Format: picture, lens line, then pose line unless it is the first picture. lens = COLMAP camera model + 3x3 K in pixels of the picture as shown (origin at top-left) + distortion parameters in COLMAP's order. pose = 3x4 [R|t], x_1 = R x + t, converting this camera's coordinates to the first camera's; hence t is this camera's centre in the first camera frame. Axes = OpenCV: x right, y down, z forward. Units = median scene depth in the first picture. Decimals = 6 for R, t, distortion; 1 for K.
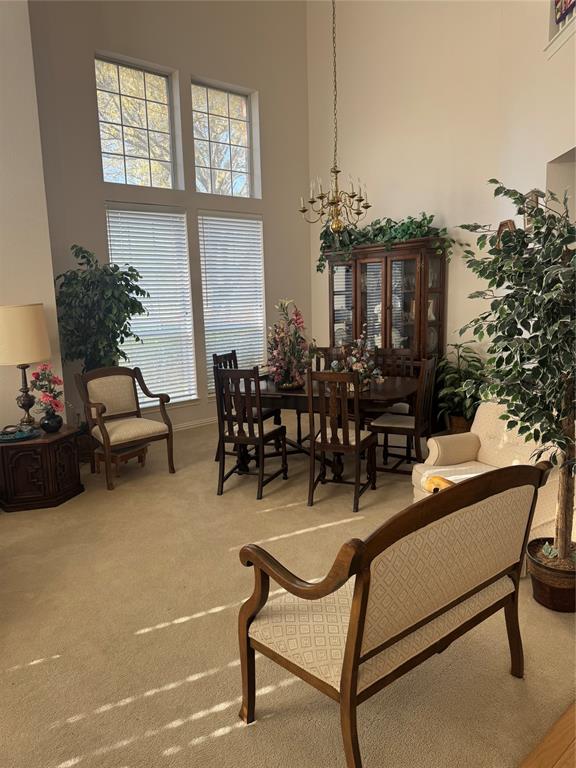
lens RADIAL K [[544.2, 0, 309.8], [0, 544.2, 385.9], [0, 0, 1]] dist [0.056074, -0.089995]
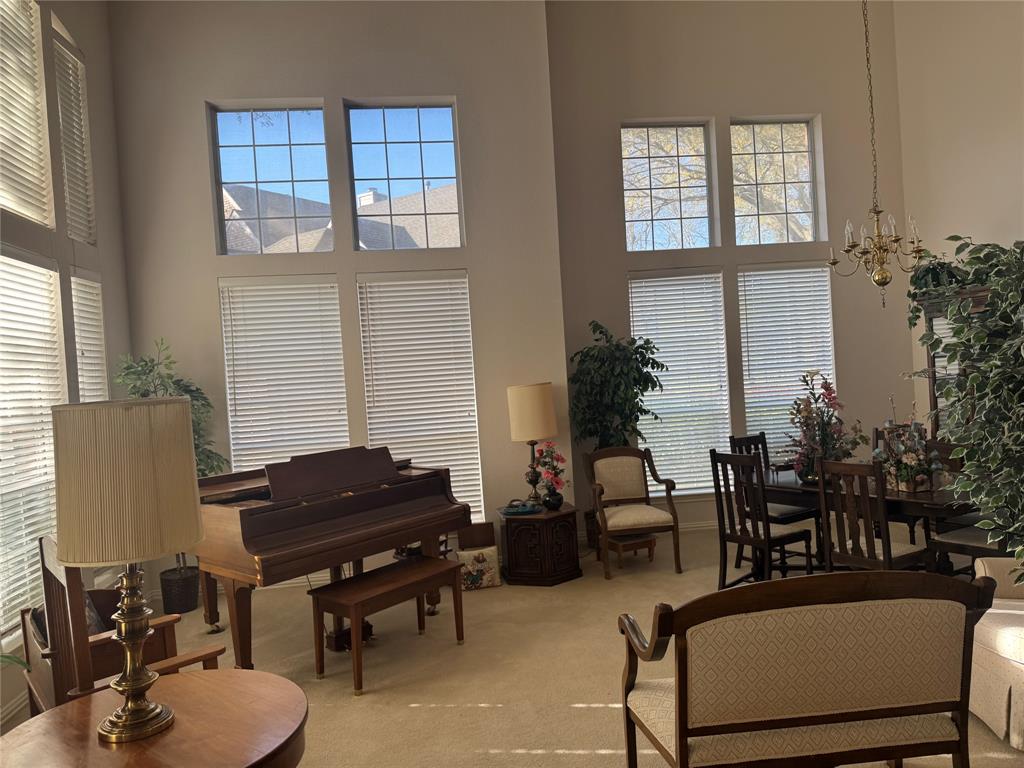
lens RADIAL K [[725.6, 0, 507.5], [0, 725.6, 389.1], [0, 0, 1]] dist [0.056074, -0.089995]
pose [[0.820421, -0.009542, -0.571680, 0.186343], [-0.059545, 0.992998, -0.102027, 0.005118], [0.568651, 0.117746, 0.814108, -0.124398]]
